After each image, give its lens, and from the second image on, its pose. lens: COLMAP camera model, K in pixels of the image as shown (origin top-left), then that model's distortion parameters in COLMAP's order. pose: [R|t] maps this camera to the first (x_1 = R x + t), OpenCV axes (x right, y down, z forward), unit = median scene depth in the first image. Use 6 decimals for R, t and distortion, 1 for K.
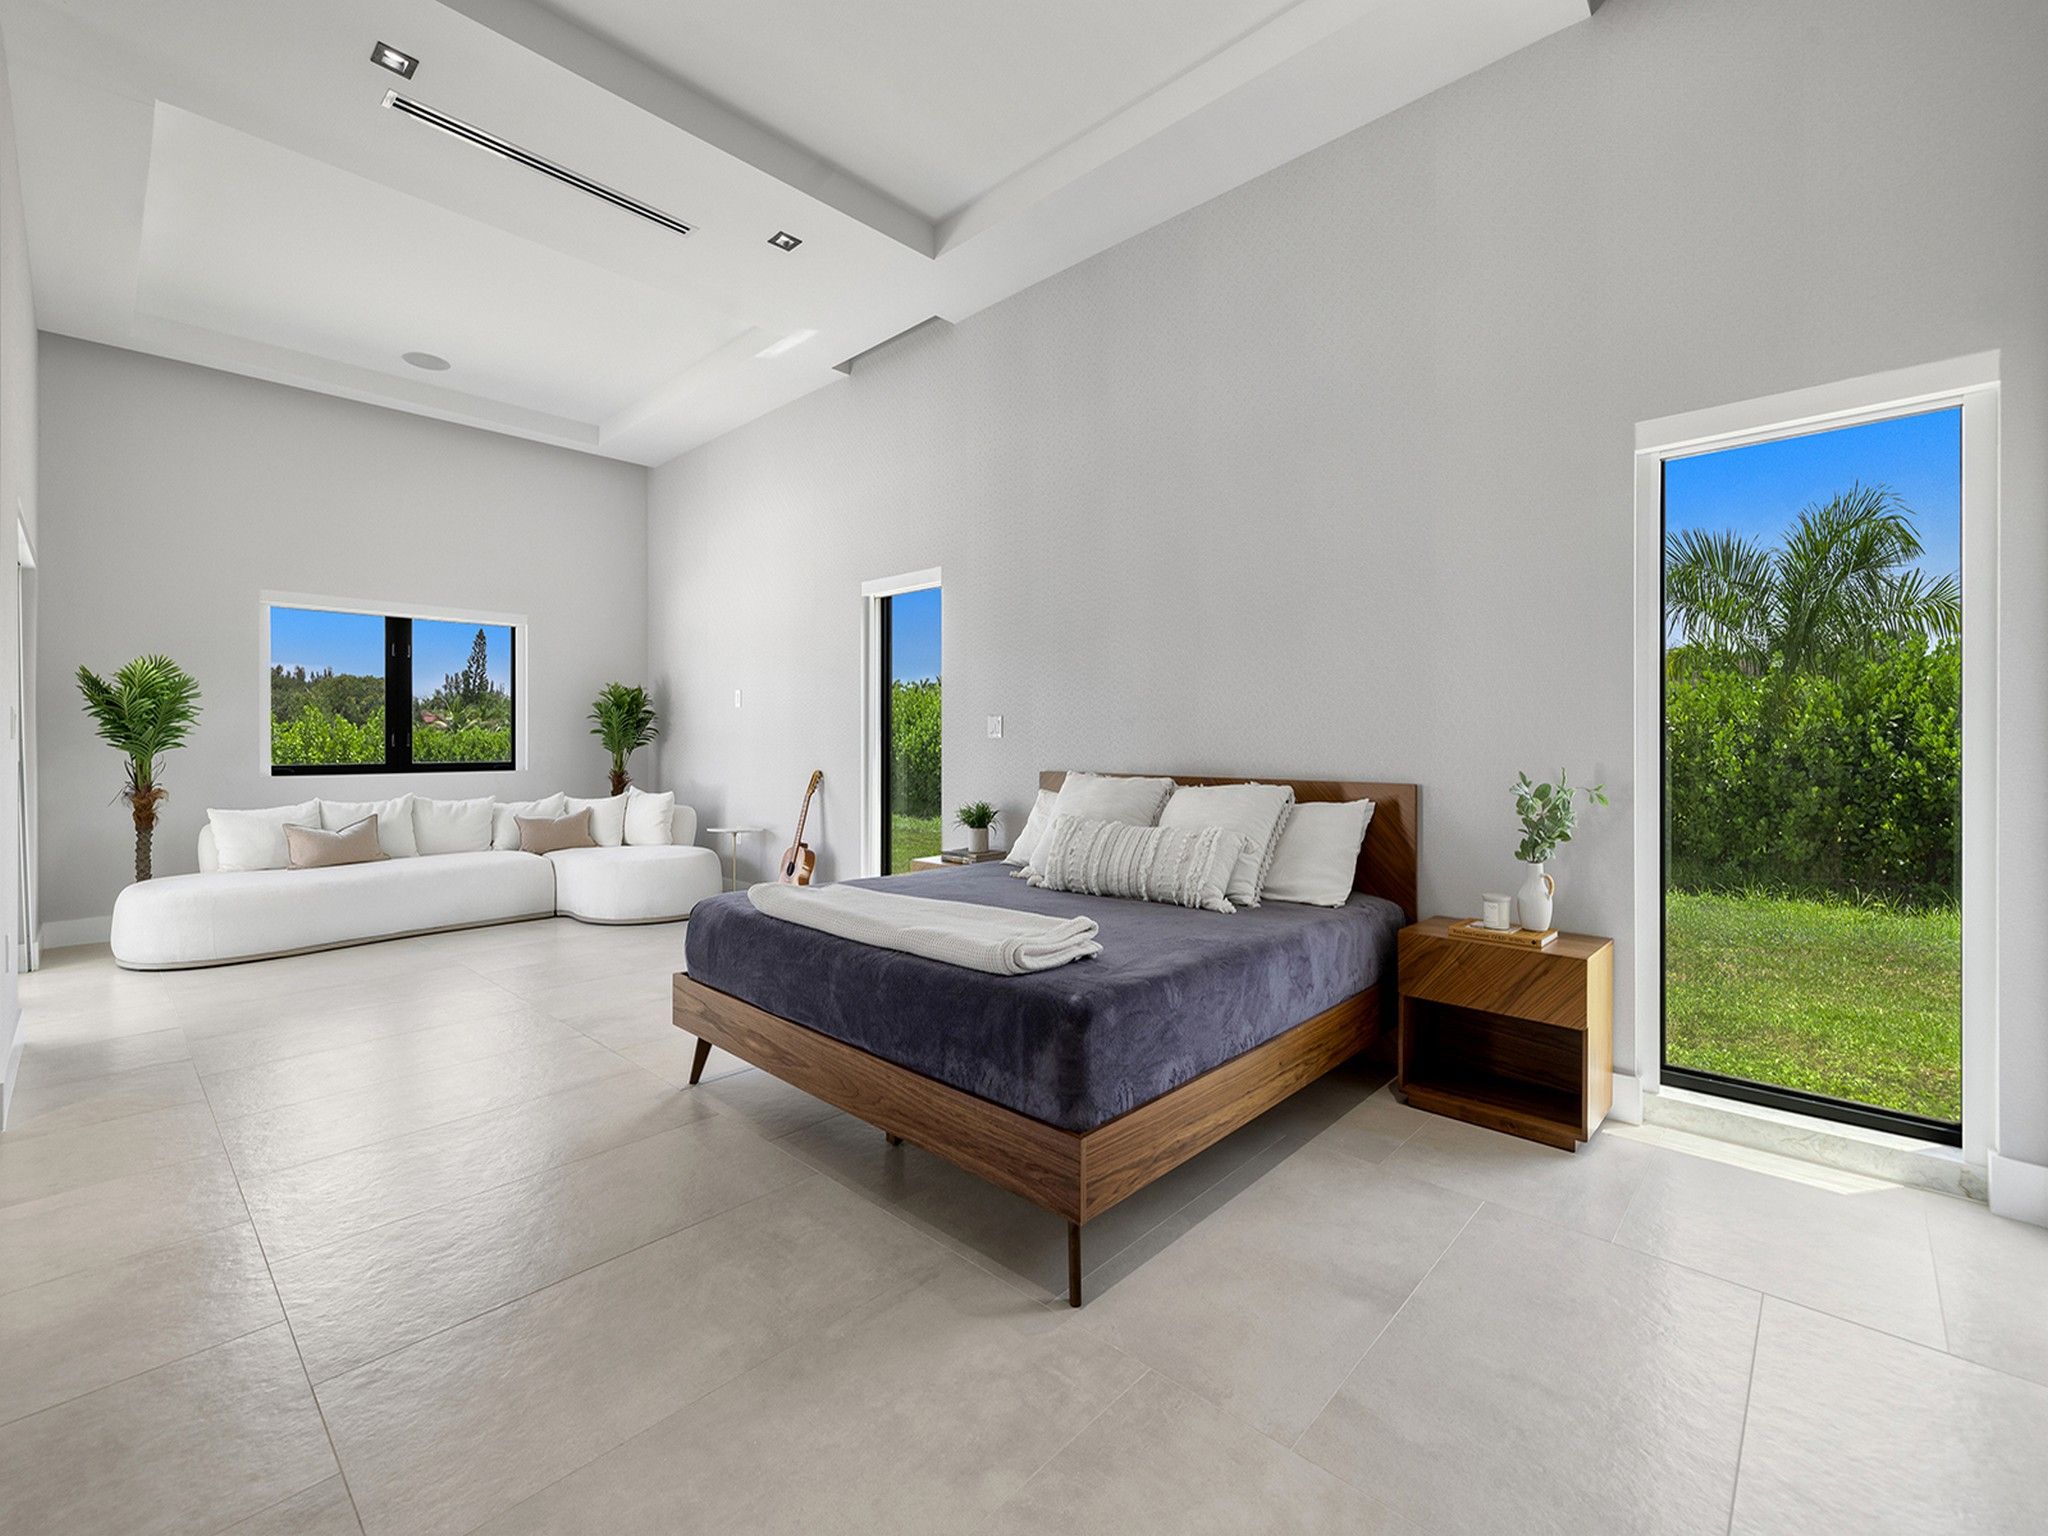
lens RADIAL K [[879.2, 0, 1026.6], [0, 879.2, 743.8], [0, 0, 1]] dist [0.007169, -0.001721]
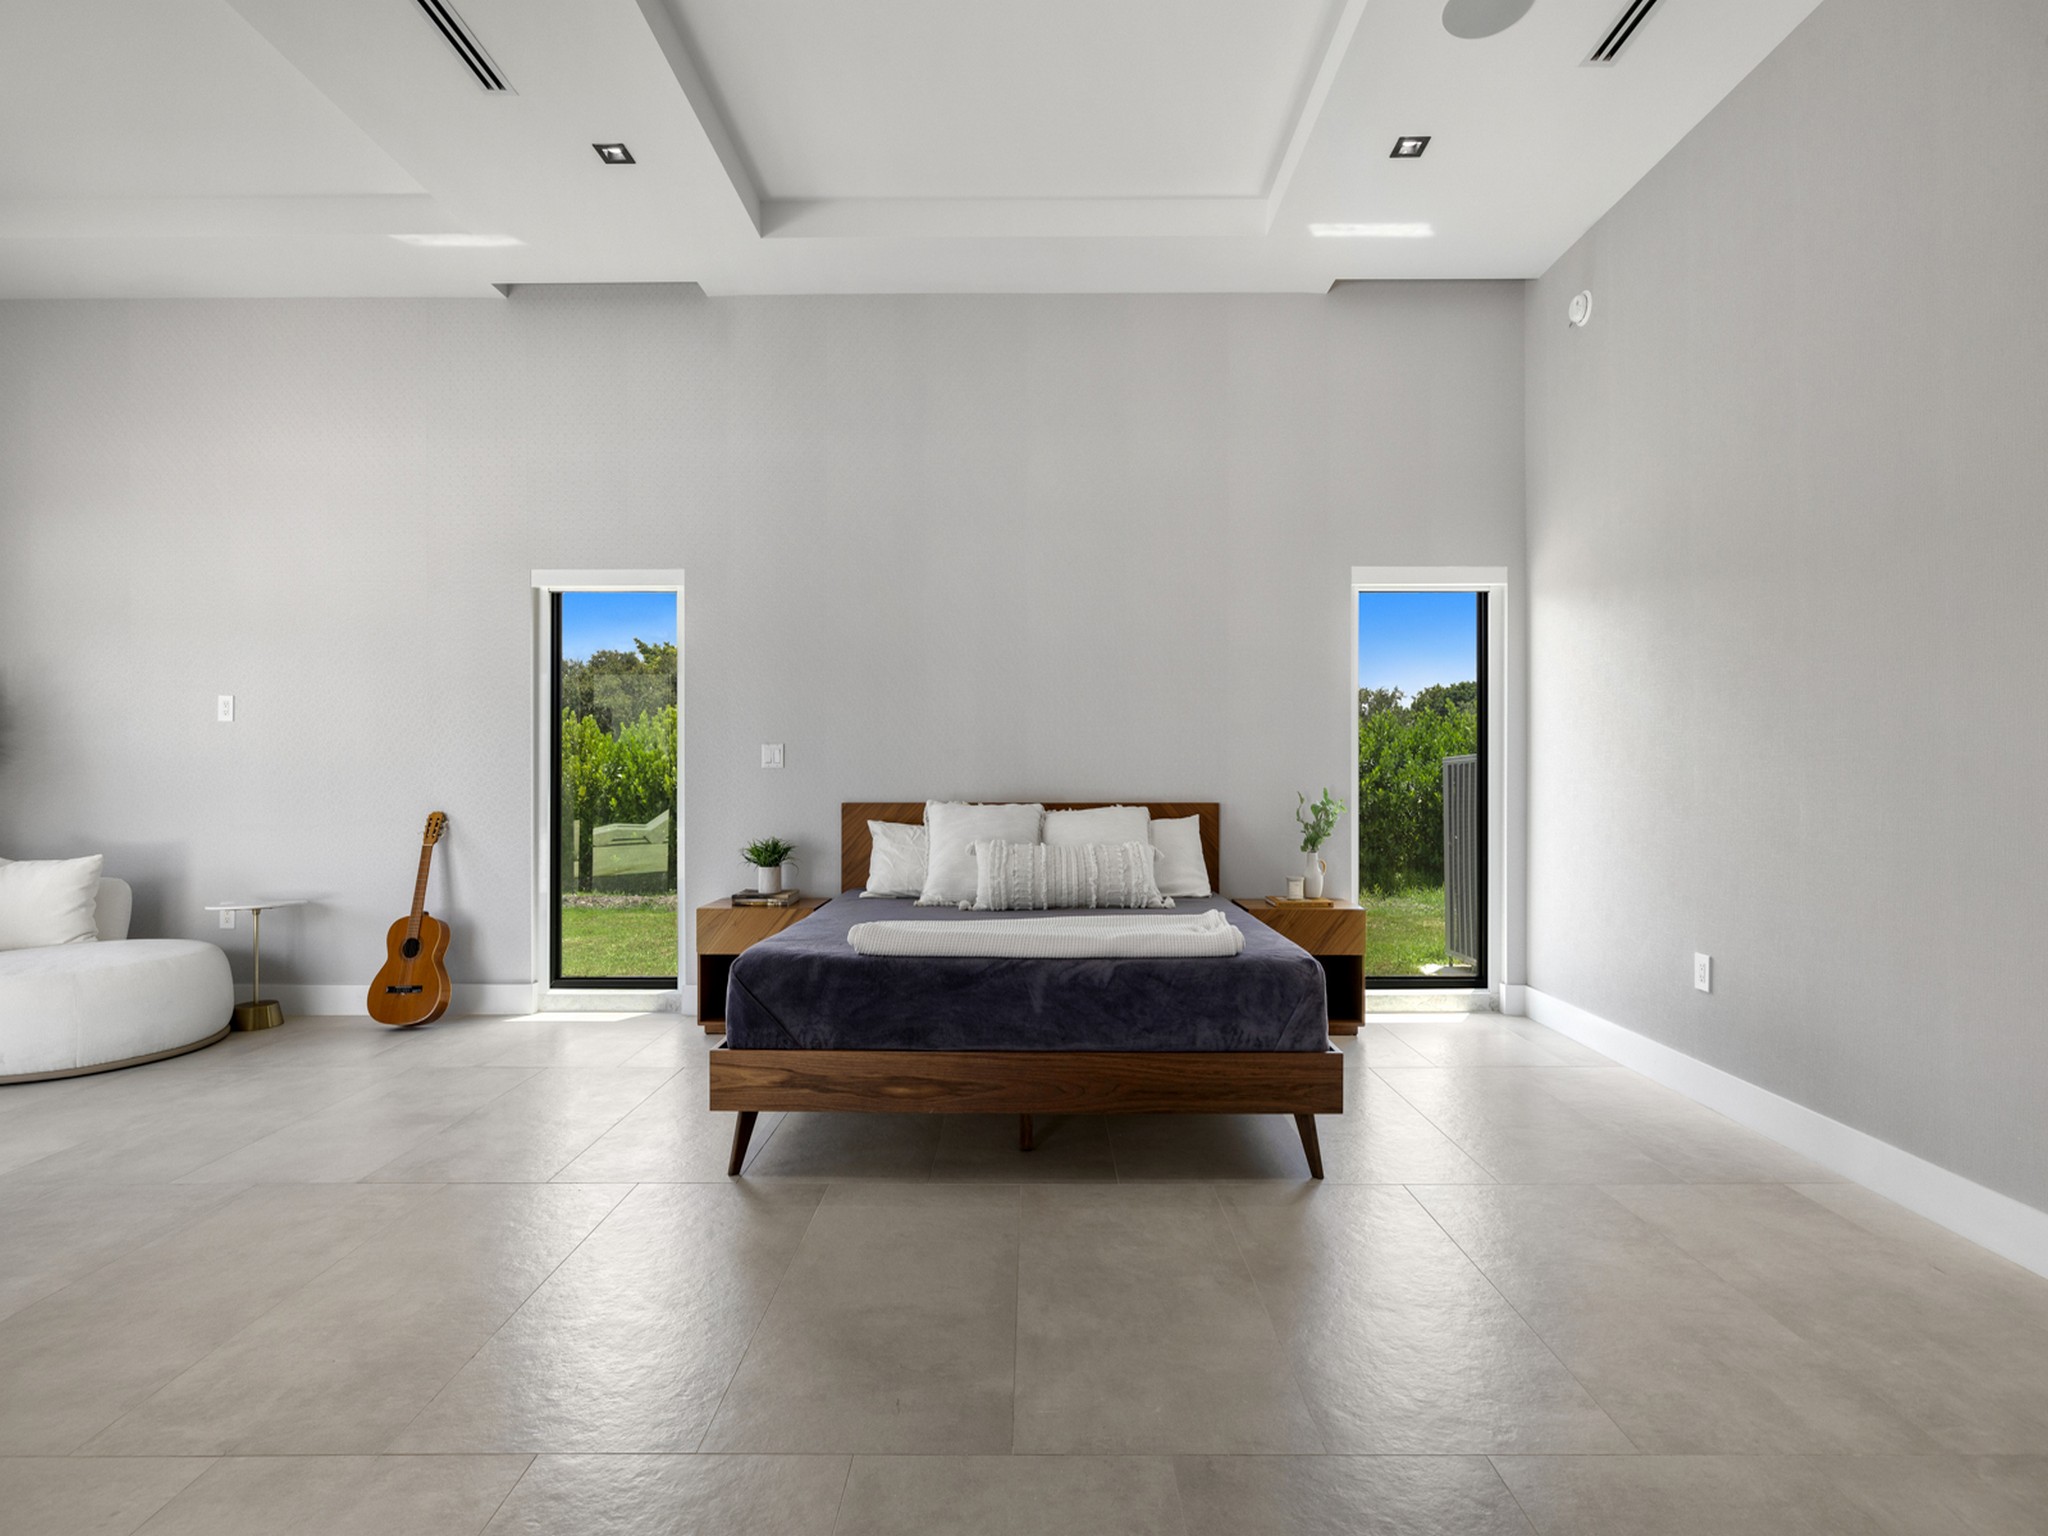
lens RADIAL K [[980.9, 0, 1010.9], [0, 980.9, 773.4], [0, 0, 1]] dist [0.000882, -0.001682]
pose [[0.729834, -0.003025, 0.683617, -0.520562], [0.004621, 0.999989, -0.000508, 0.000387], [-0.683608, 0.003530, 0.729840, 0.080240]]
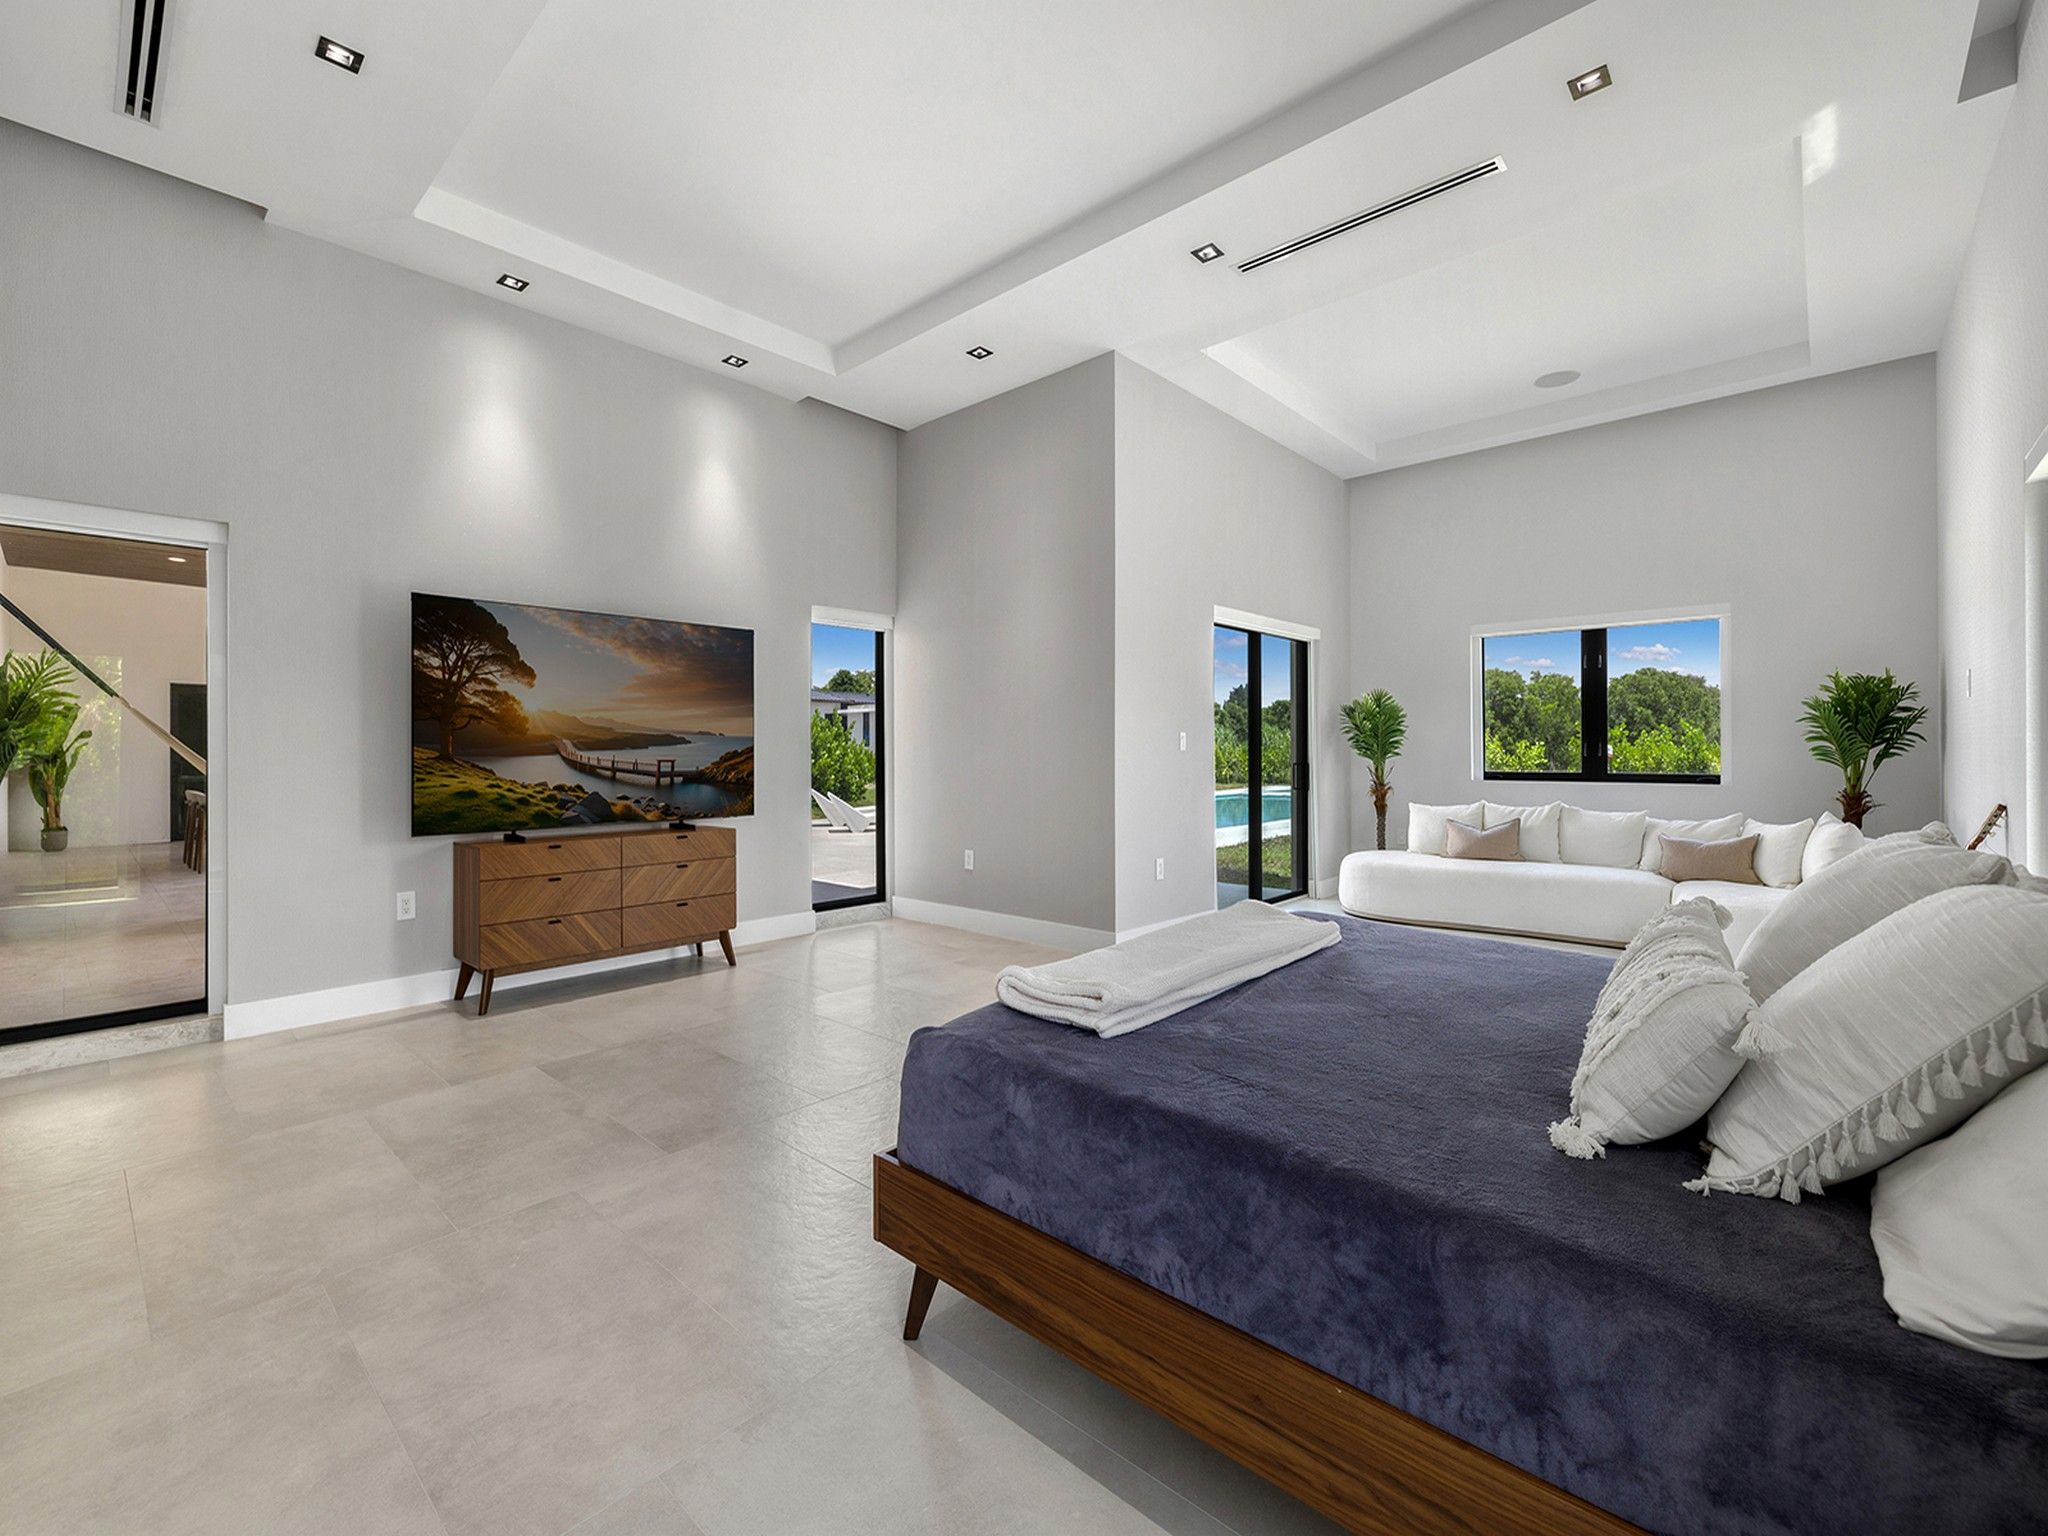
lens RADIAL K [[879.2, 0, 1012.8], [0, 879.2, 754.3], [0, 0, 1]] dist [0.007169, -0.001721]
pose [[0.008959, 0.005328, -0.999946, 0.380580], [-0.001297, 0.999985, 0.005316, -0.004667], [0.999959, 0.001250, 0.008966, 0.409621]]
